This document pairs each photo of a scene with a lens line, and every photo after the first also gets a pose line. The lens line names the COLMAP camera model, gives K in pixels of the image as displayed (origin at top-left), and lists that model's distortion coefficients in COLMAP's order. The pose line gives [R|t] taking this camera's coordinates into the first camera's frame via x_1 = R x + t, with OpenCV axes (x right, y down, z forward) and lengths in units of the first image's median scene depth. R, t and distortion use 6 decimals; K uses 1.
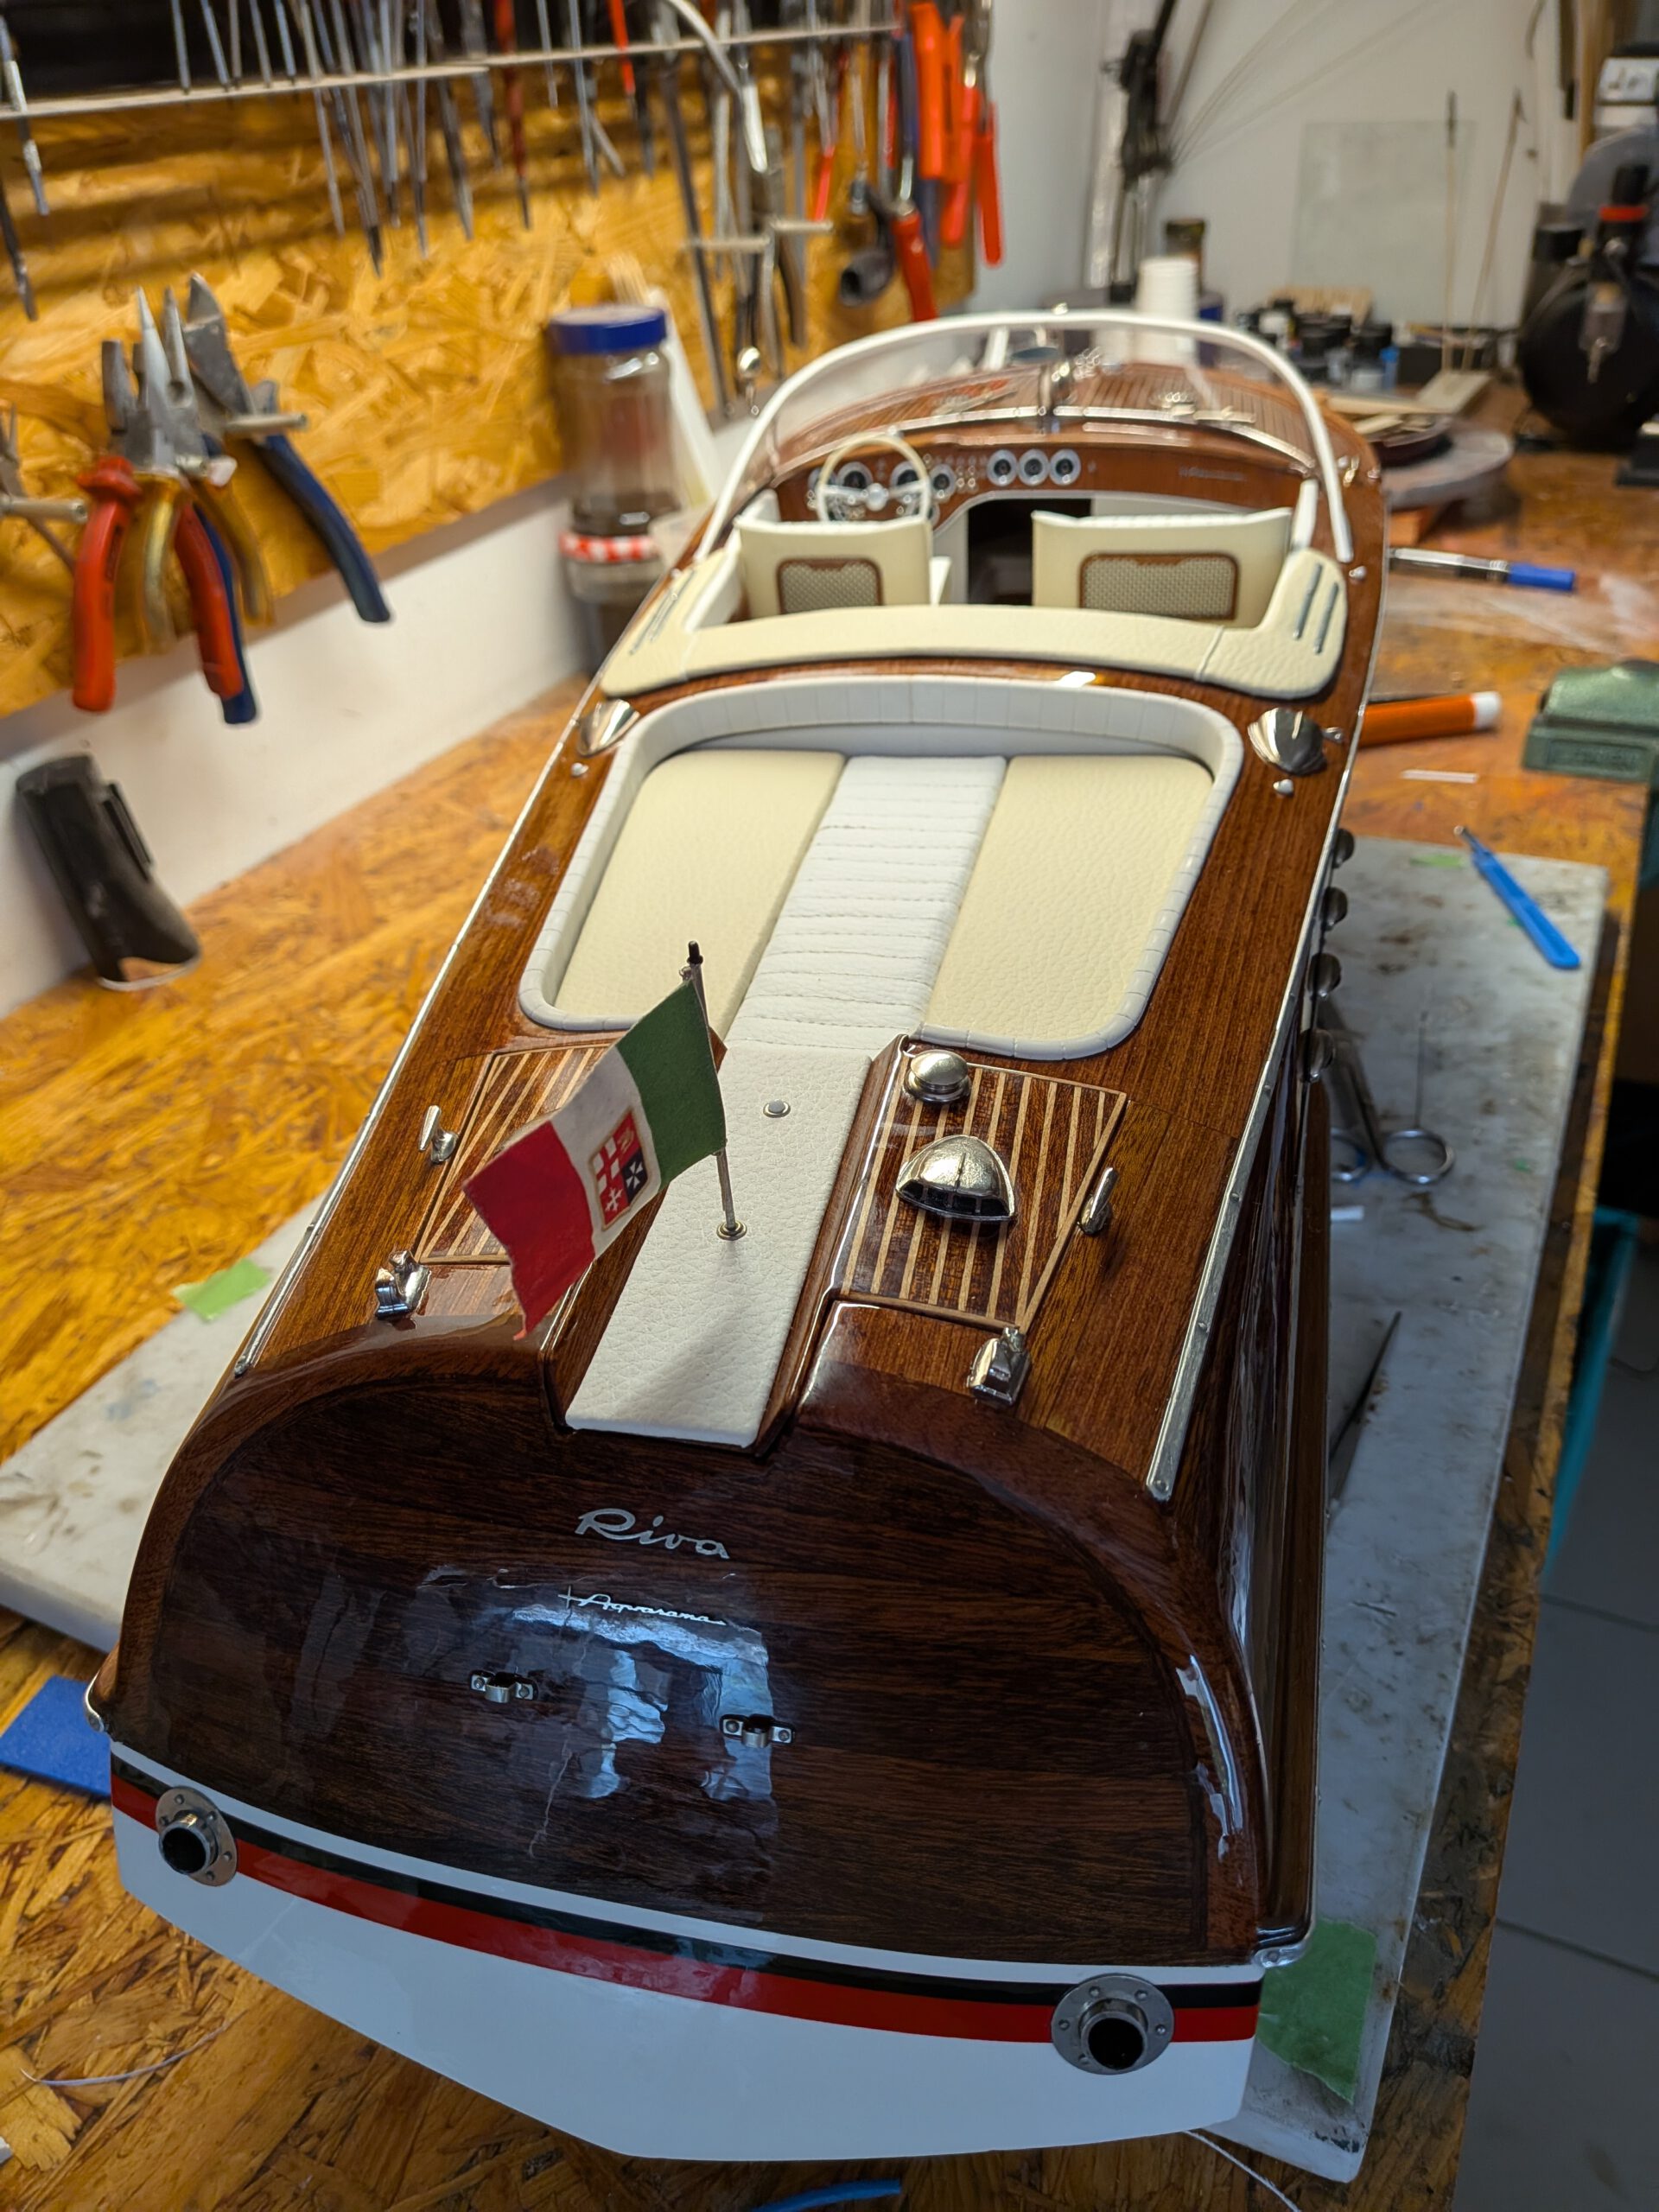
lens RADIAL K [[1546.9, 0, 829.5], [0, 1546.9, 1106.0], [0, 0, 1]] dist [-0.001542, -0.000777]
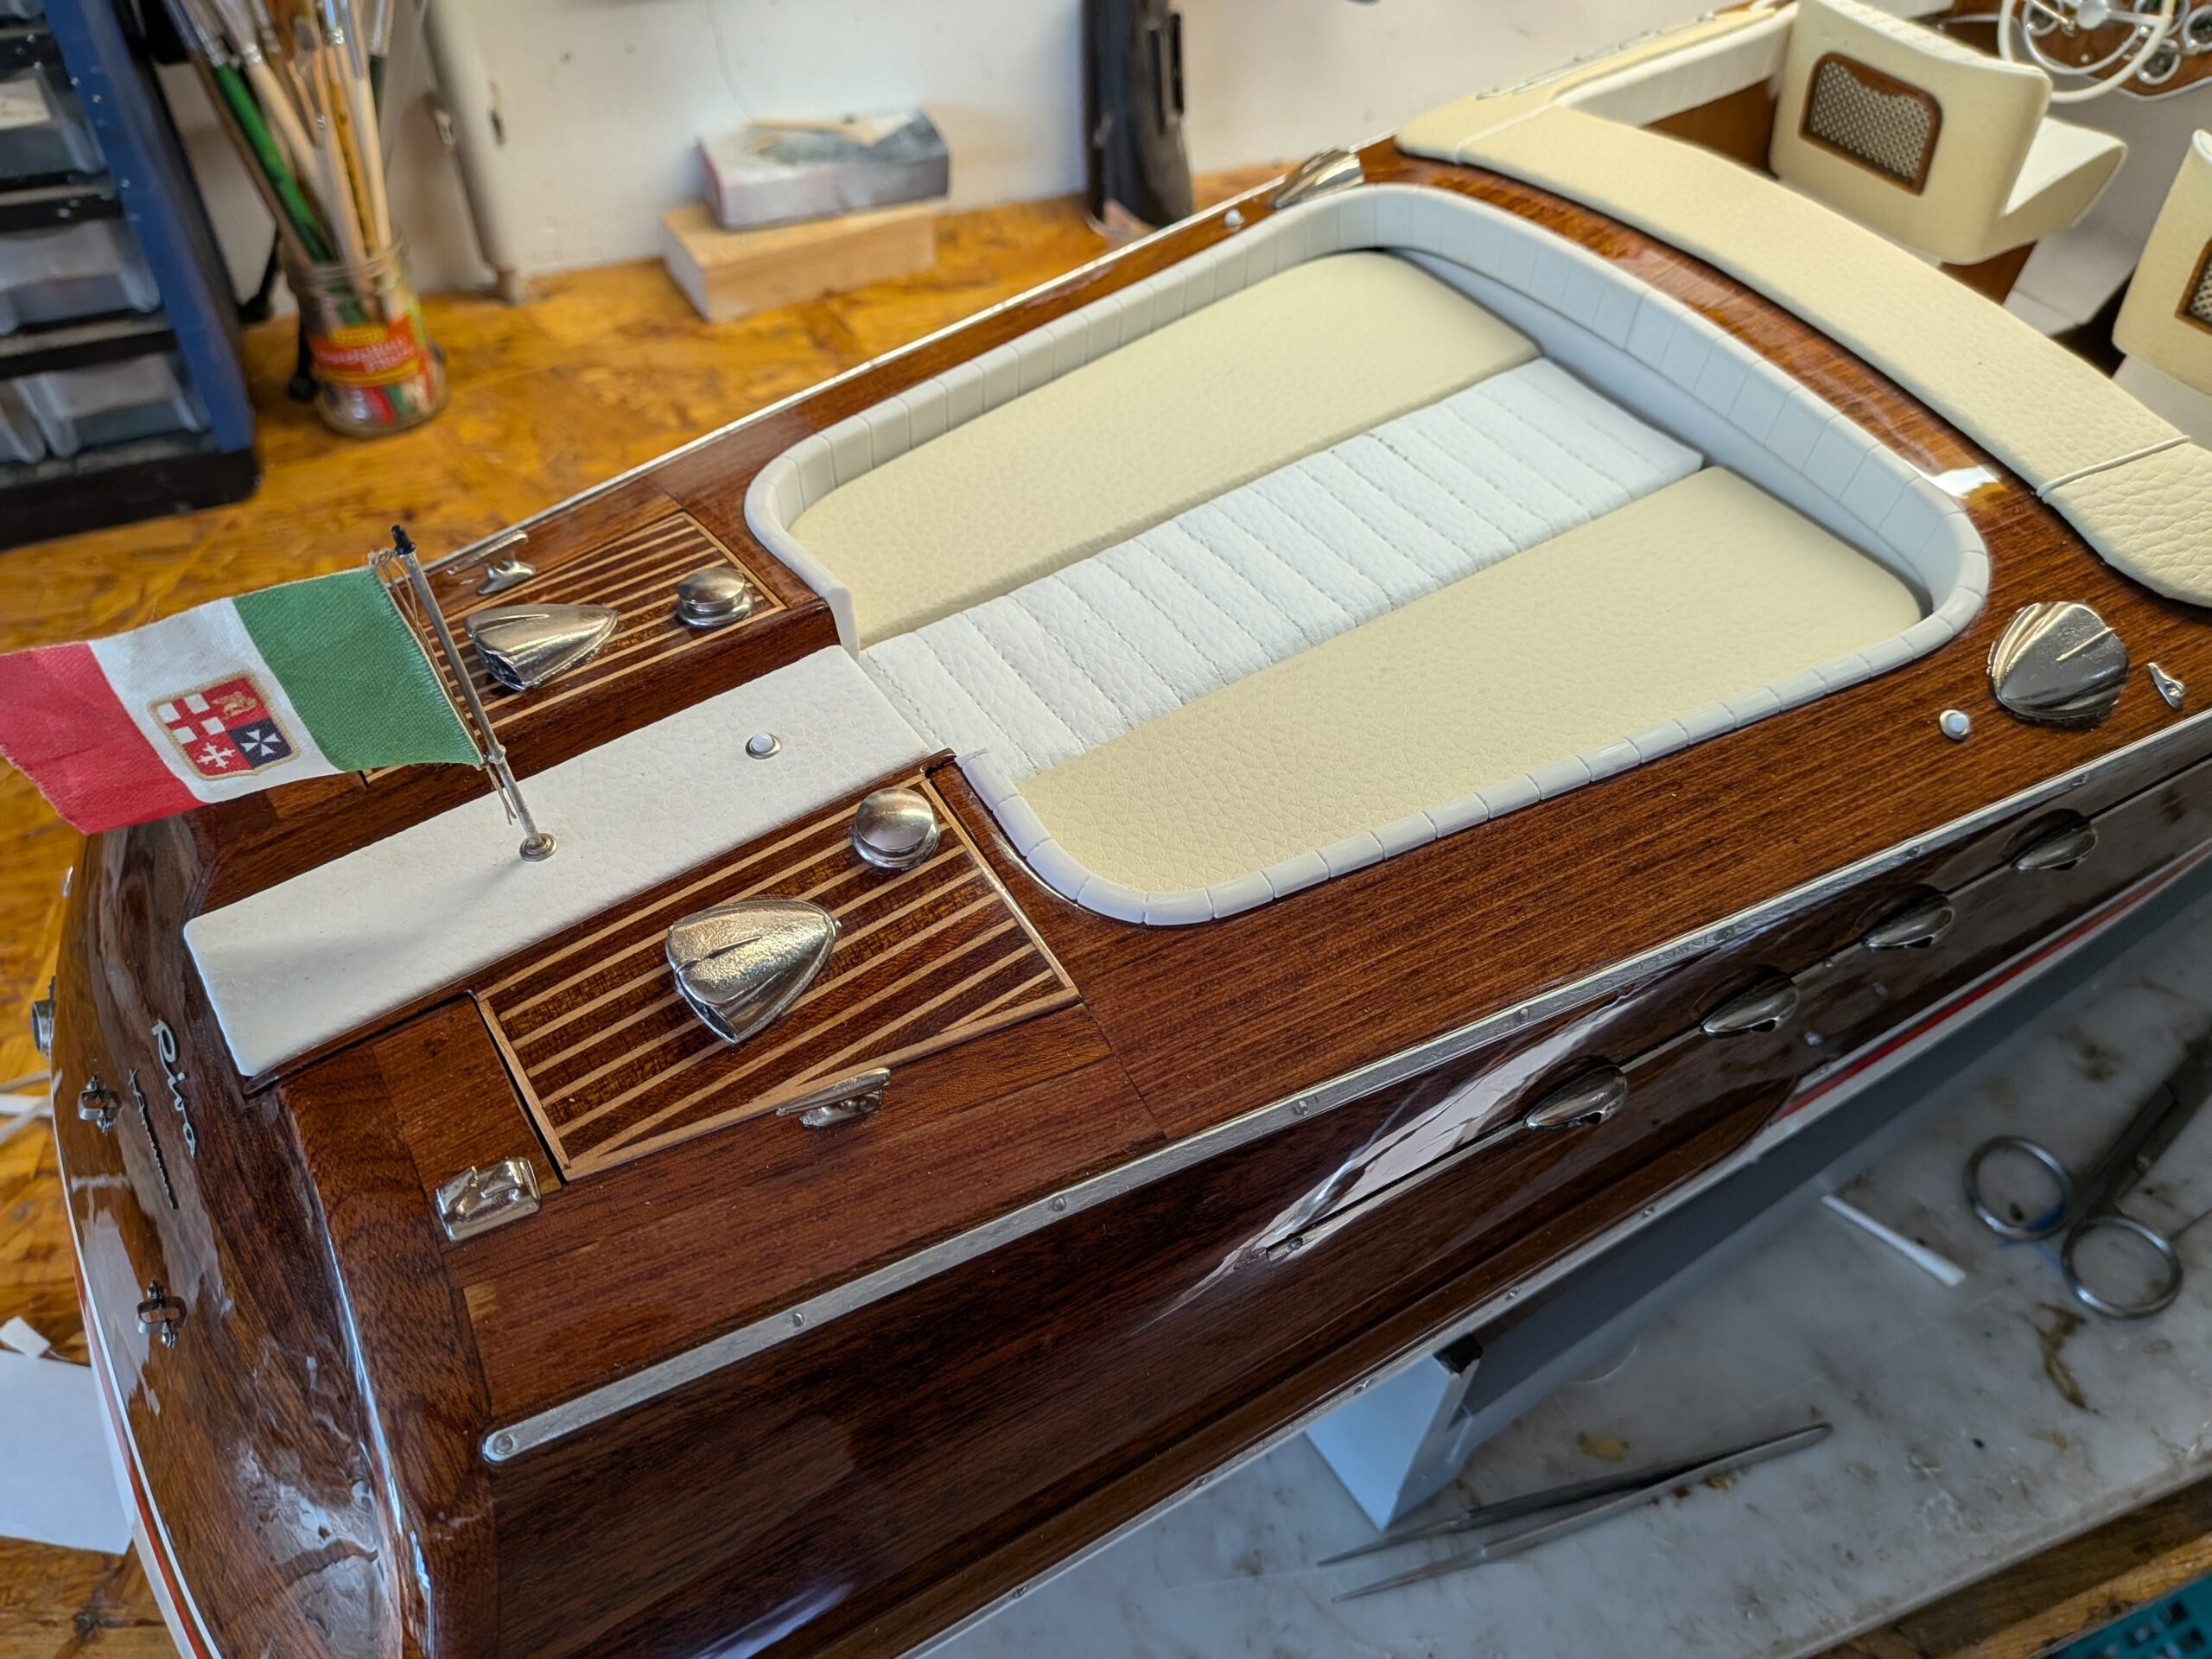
lens RADIAL K [[1613.9, 0, 1106.0], [0, 1613.9, 829.5], [0, 0, 1]] dist [-0.044291, -0.005726]
pose [[0.725371, 0.560742, -0.399256, 0.319841], [-0.449579, 0.825140, 0.342085, -0.231265], [0.521264, -0.068641, 0.850630, 0.275062]]
